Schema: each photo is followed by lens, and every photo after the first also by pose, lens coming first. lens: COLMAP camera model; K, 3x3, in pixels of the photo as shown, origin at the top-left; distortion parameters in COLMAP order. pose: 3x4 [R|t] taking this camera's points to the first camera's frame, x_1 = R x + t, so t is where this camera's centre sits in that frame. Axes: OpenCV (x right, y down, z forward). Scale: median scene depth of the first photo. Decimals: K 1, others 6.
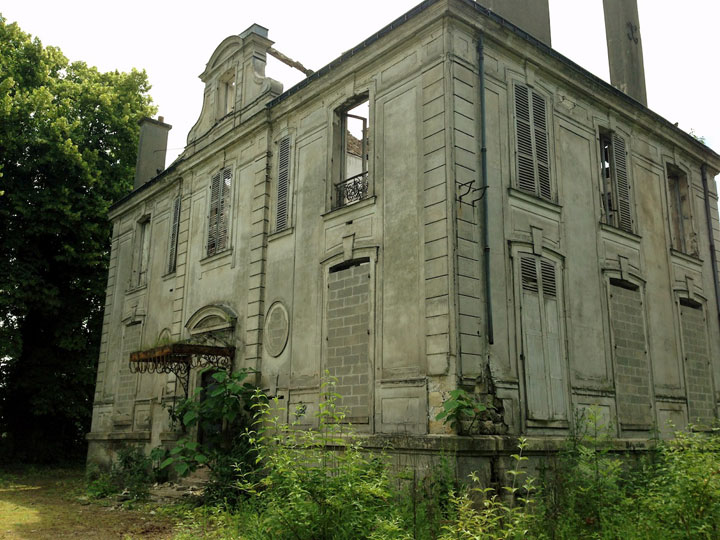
lens RADIAL K [[667.9, 0, 360.0], [0, 667.9, 270.0], [0, 0, 1]] dist [0.008902, 0.002789]
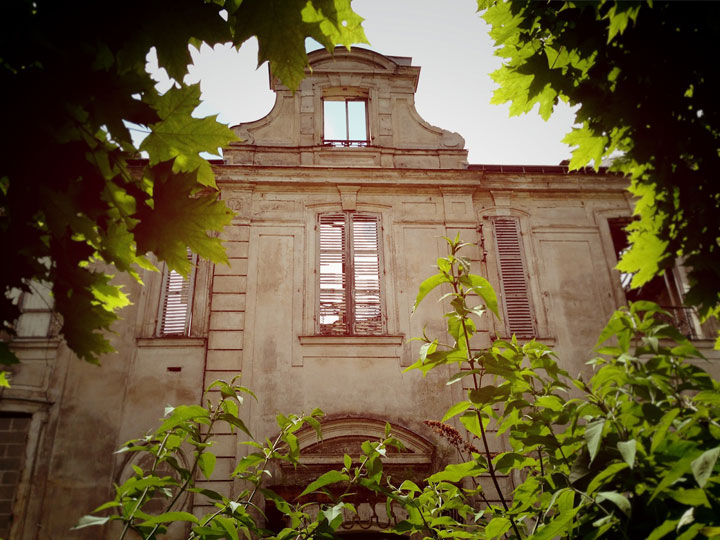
lens RADIAL K [[667.9, 0, 360.0], [0, 667.9, 270.0], [0, 0, 1]] dist [0.008902, 0.002789]
pose [[0.604056, 0.352582, 0.714704, -0.712933], [-0.159954, 0.932198, -0.324687, 0.126048], [-0.780725, 0.081809, 0.619497, 0.646507]]
